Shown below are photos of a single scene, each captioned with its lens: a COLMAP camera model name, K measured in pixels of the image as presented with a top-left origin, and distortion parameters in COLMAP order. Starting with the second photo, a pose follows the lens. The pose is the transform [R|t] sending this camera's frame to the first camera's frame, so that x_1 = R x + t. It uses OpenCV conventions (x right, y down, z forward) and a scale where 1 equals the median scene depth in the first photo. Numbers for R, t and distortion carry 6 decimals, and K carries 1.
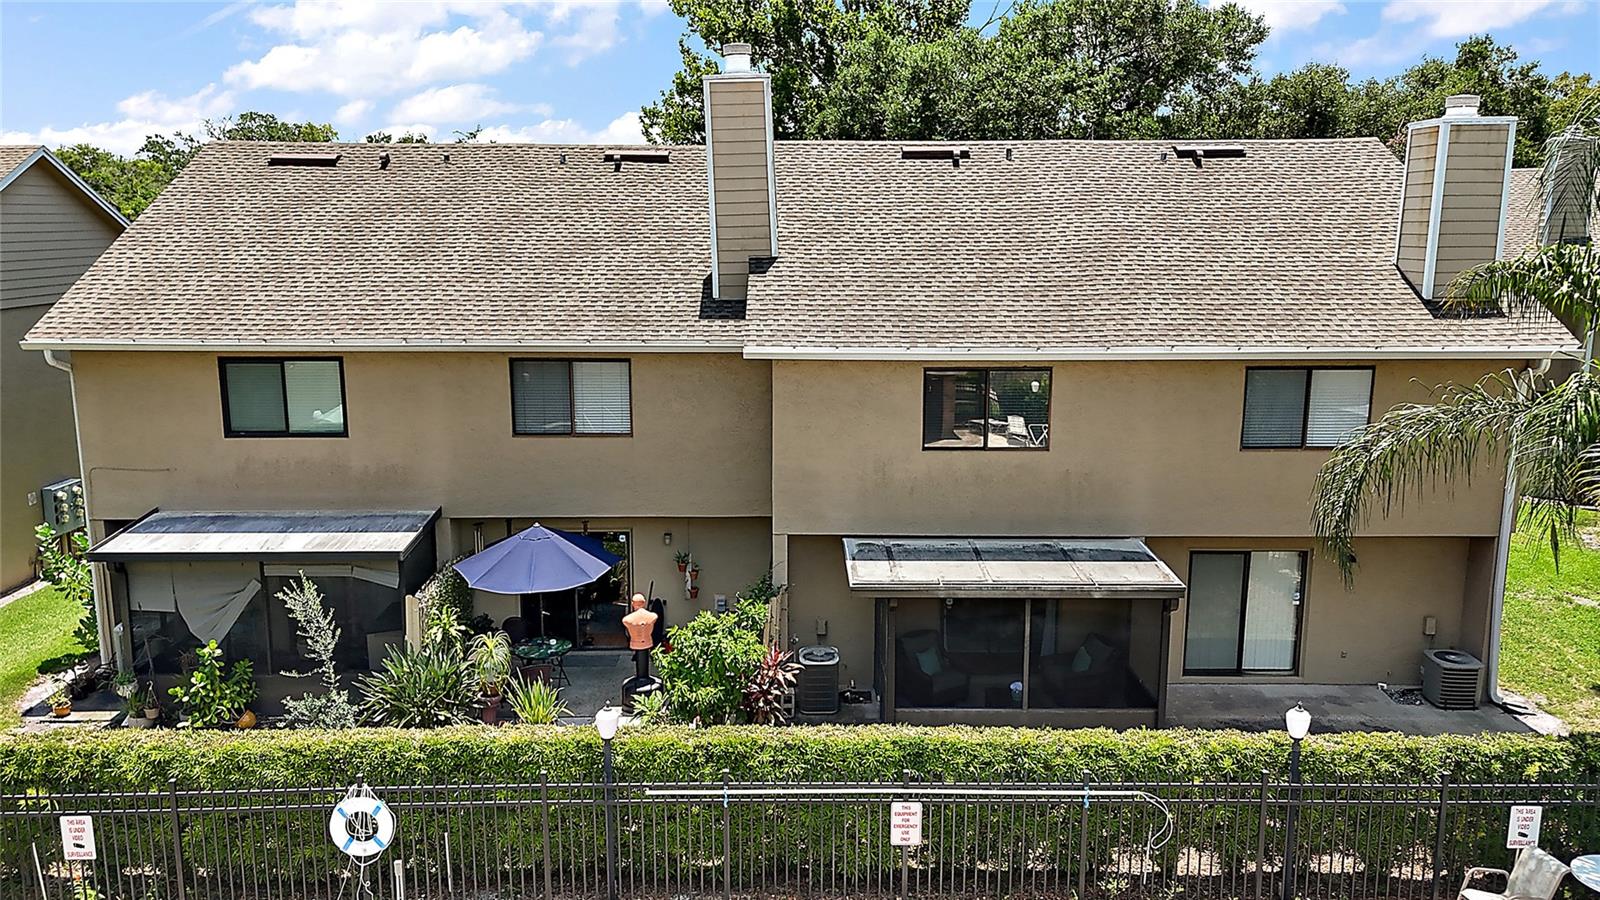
lens RADIAL K [[1190.9, 0, 800.0], [0, 1190.9, 450.0], [0, 0, 1]] dist [0.086011, -0.081009]
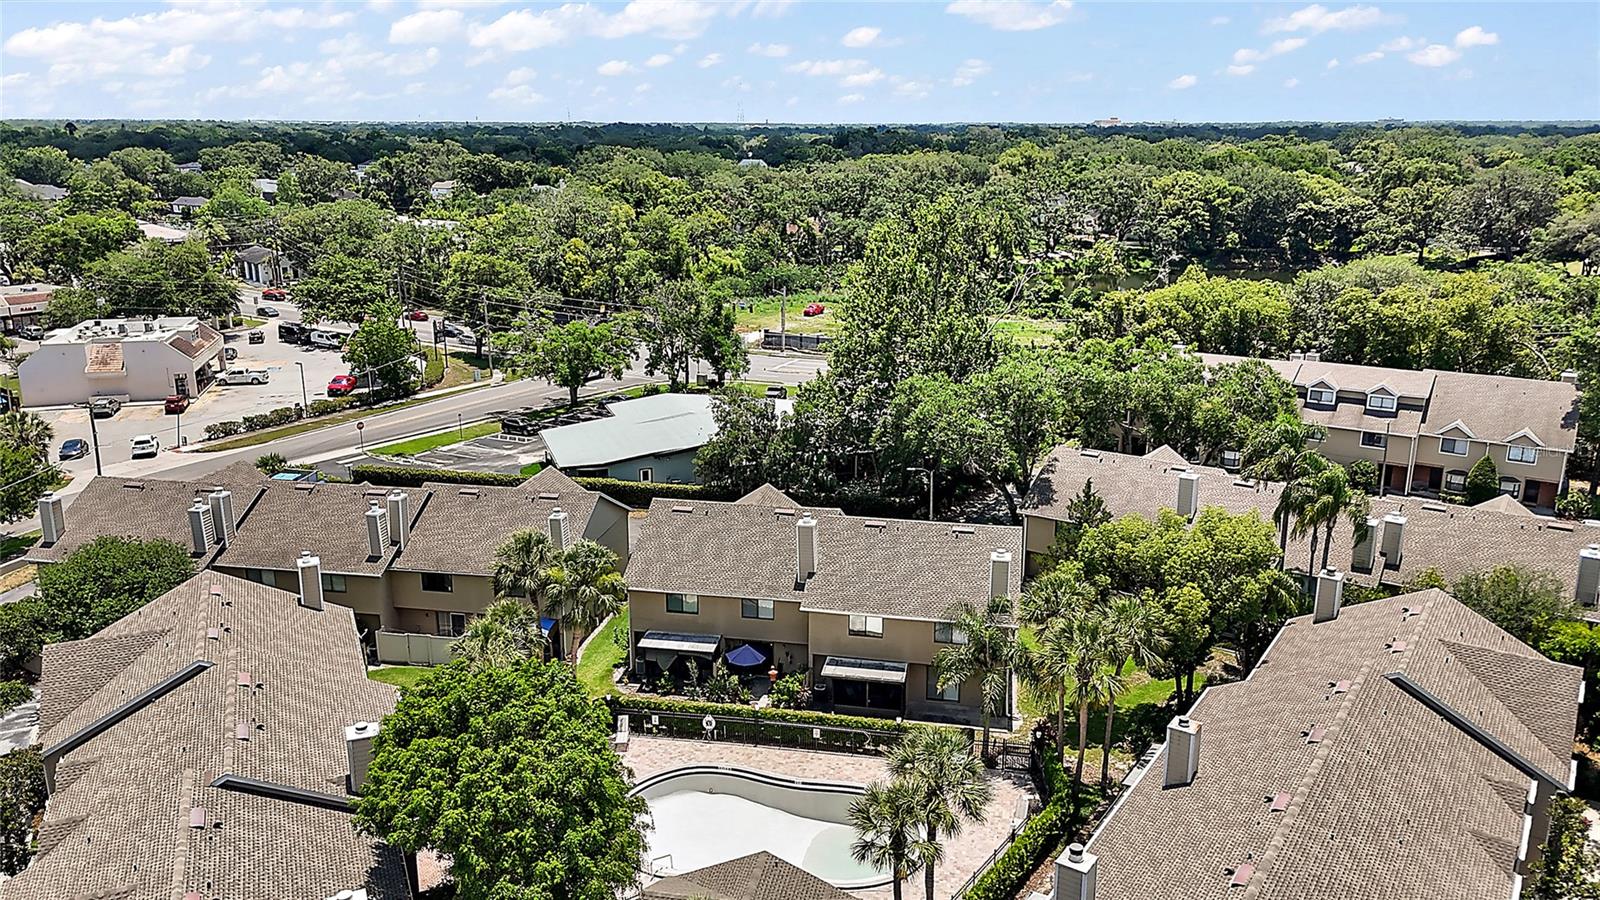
lens RADIAL K [[1190.9, 0, 800.0], [0, 1190.9, 450.0], [0, 0, 1]] dist [0.086011, -0.081009]
pose [[0.980121, 0.051579, -0.191578, 0.649498], [-0.035254, 0.995526, 0.087667, -0.912155], [0.195243, -0.079171, 0.977554, -2.664435]]
